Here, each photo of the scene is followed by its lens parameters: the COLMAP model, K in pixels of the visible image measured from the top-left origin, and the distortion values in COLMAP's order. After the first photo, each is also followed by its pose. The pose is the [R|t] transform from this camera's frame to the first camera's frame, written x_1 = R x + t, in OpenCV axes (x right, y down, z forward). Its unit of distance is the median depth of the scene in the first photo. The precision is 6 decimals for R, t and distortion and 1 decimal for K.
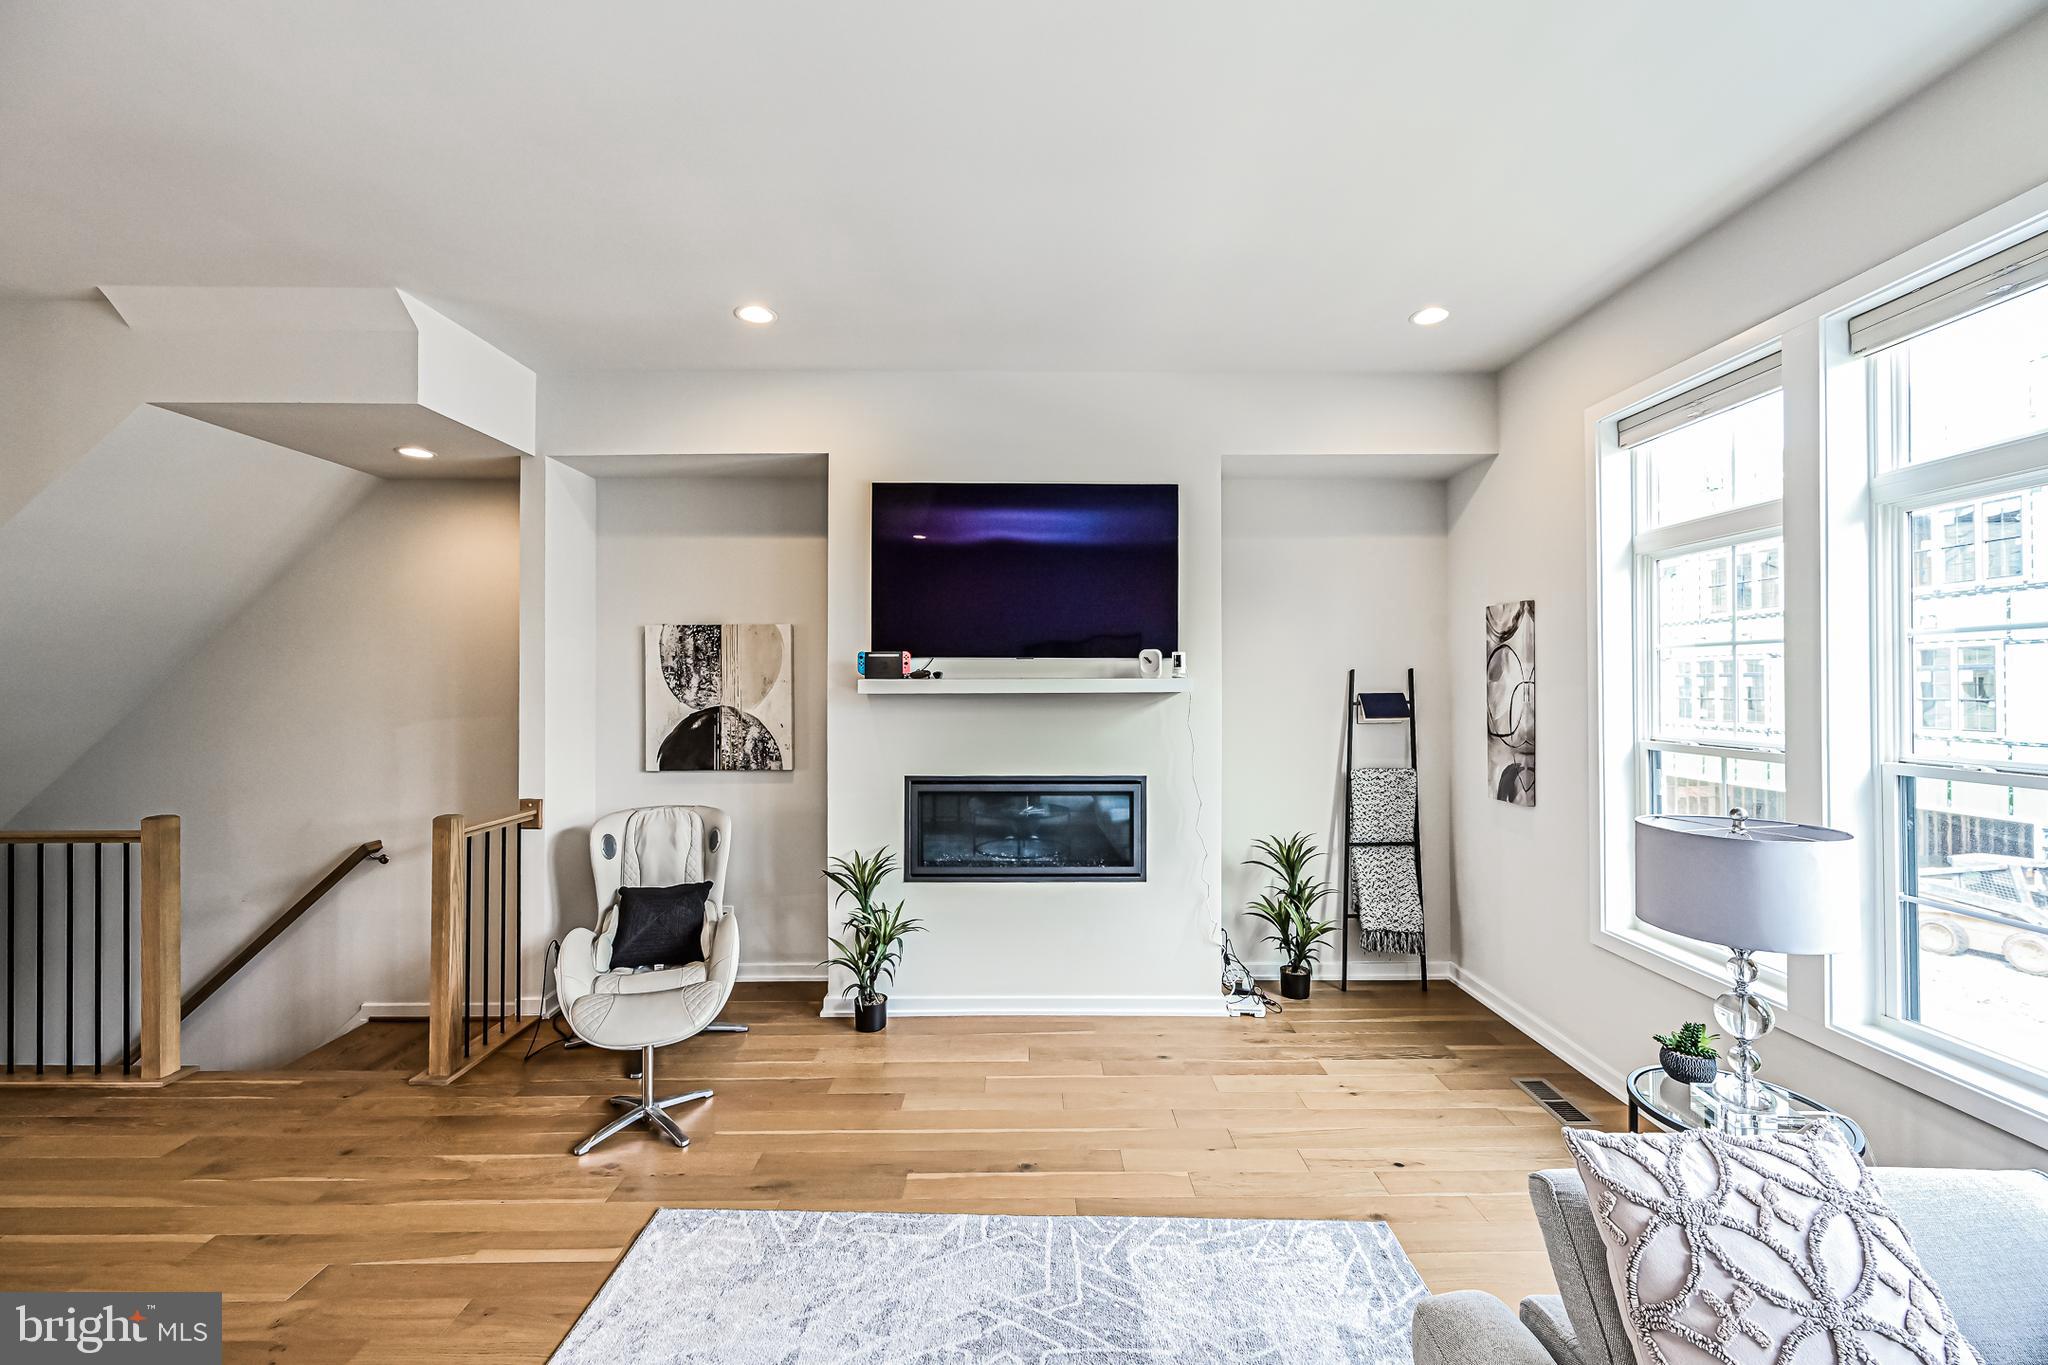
lens RADIAL K [[828.1, 0, 1030.8], [0, 828.1, 680.2], [0, 0, 1]] dist [0.001878, -0.000194]
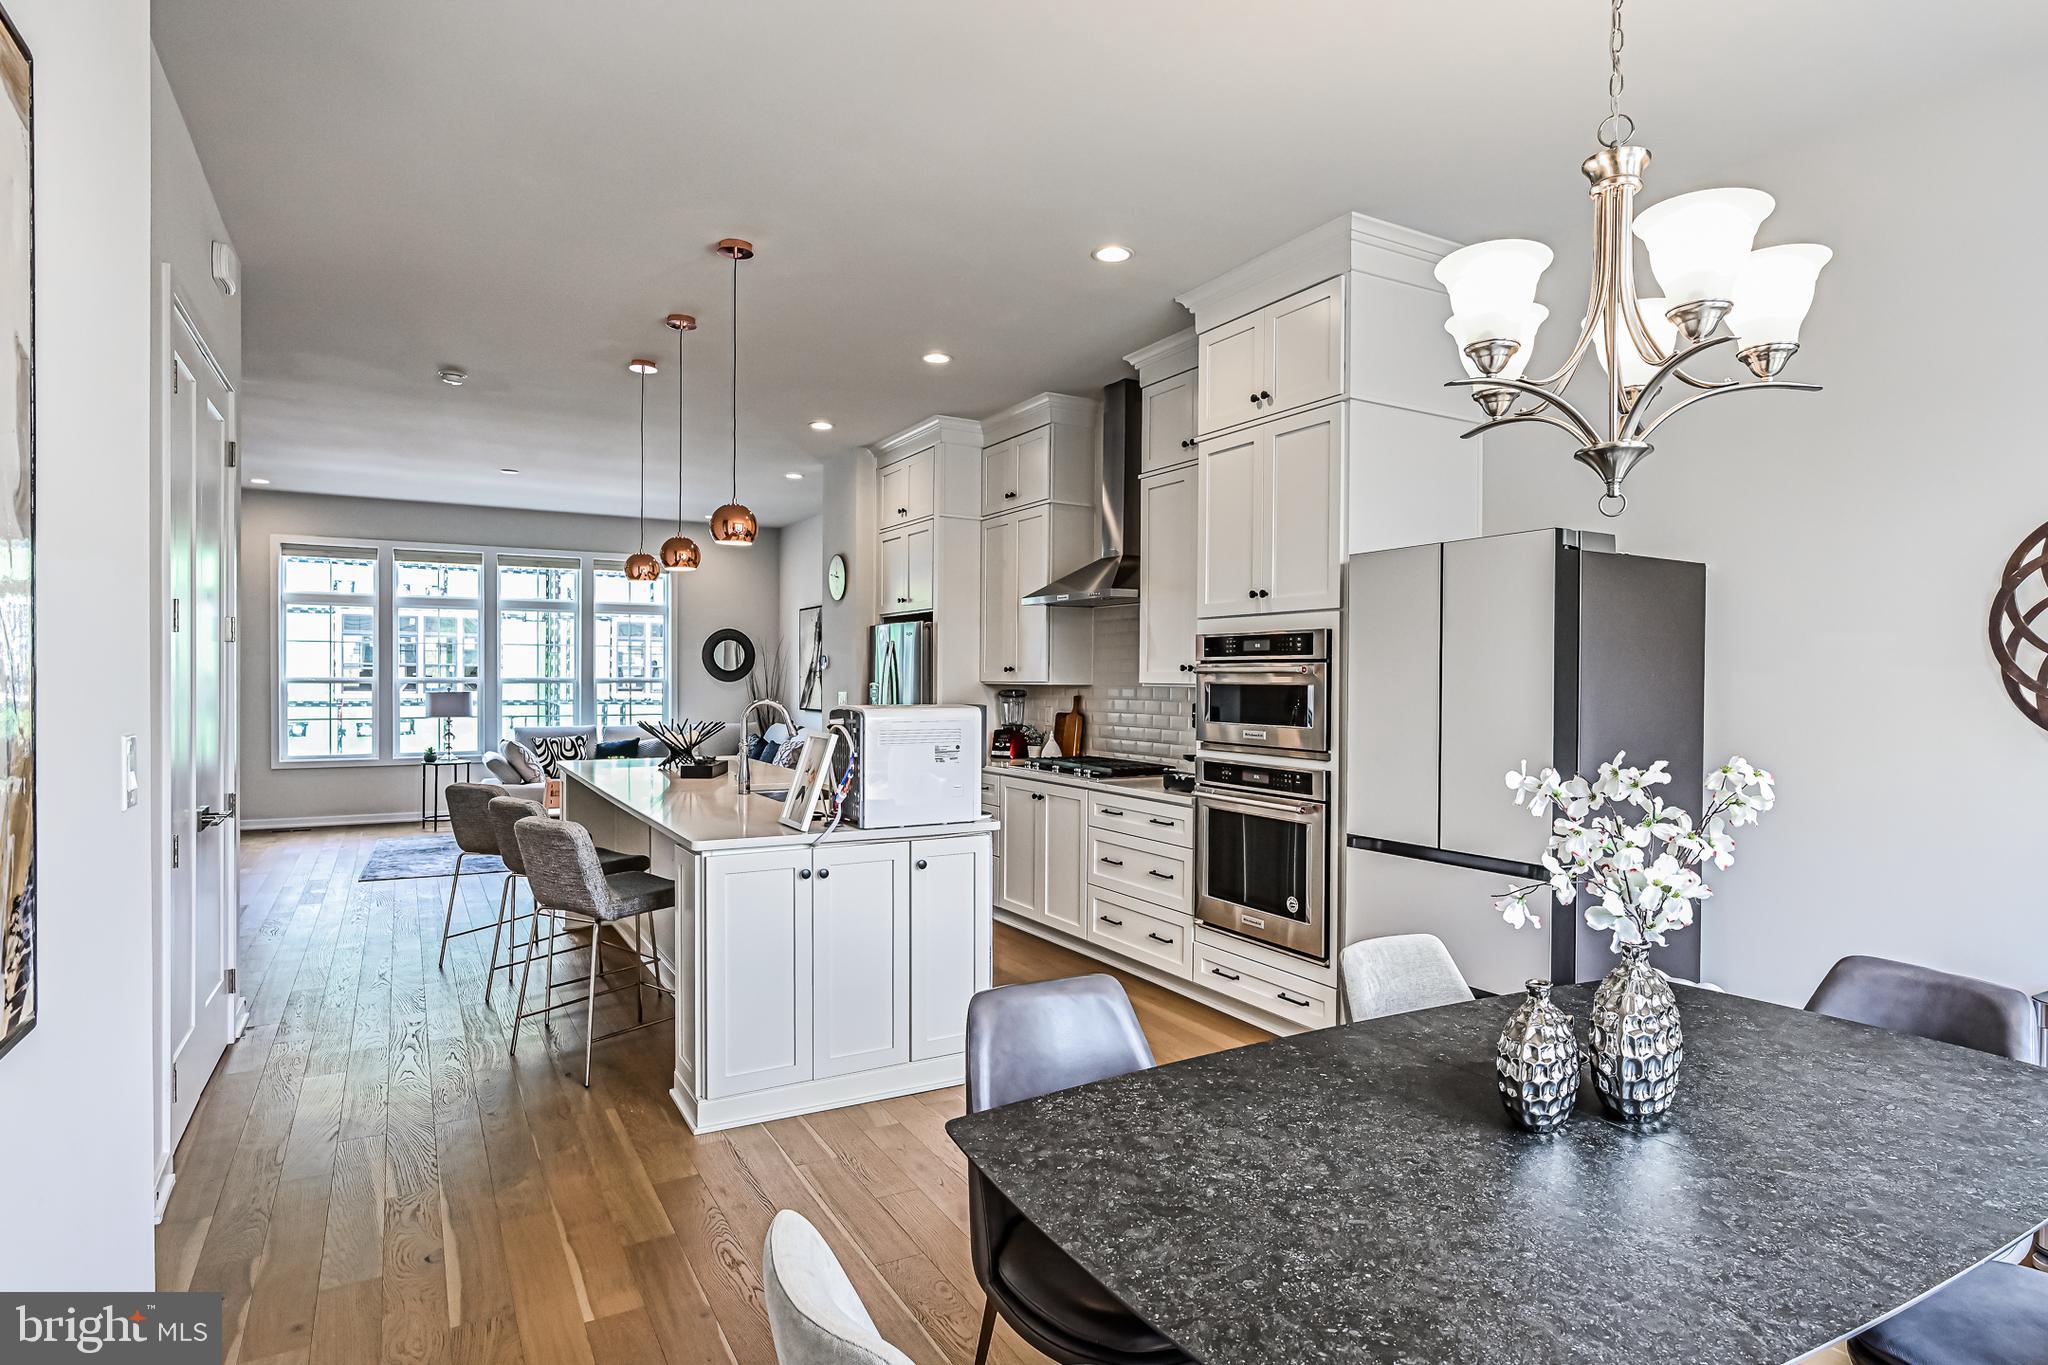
lens RADIAL K [[1075.4, 0, 1016.3], [0, 1075.4, 679.2], [0, 0, 1]] dist [-0.003972, 0.000010]
pose [[-0.481745, -0.001716, 0.876310, -2.407293], [-0.008984, 0.999955, -0.002980, 0.049406], [-0.876266, -0.009308, -0.481738, 0.527068]]
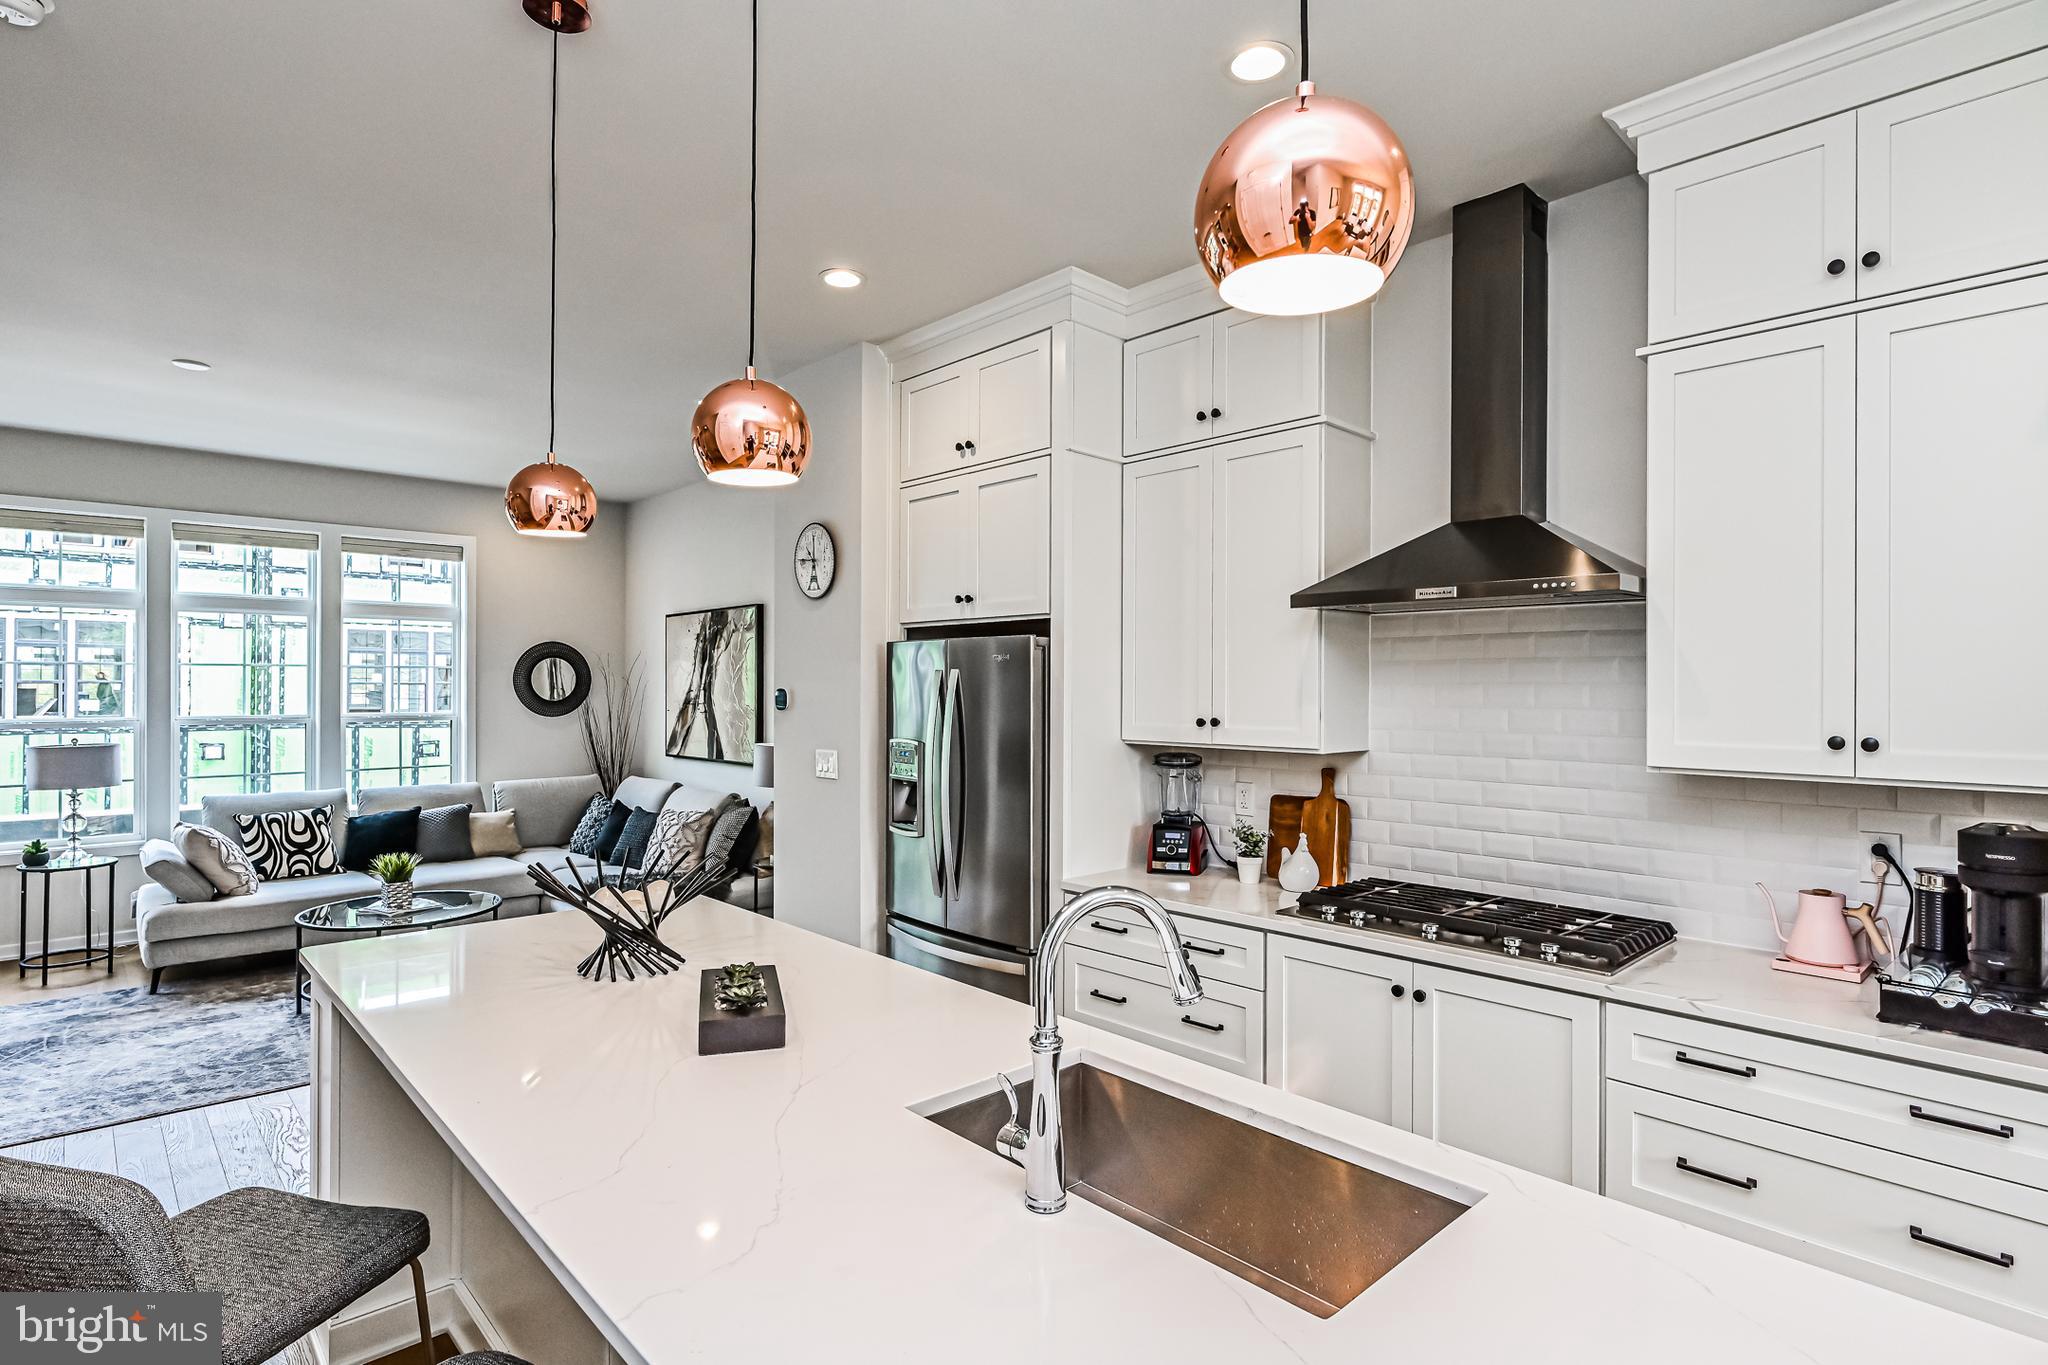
lens RADIAL K [[1023.9, 0, 1017.0], [0, 1023.9, 684.7], [0, 0, 1]] dist [0.000756, -0.000944]
pose [[-0.669780, 0.003380, 0.742552, -1.520147], [-0.004922, 0.999947, -0.008992, 0.006158], [-0.742543, -0.009678, -0.669728, 0.460003]]
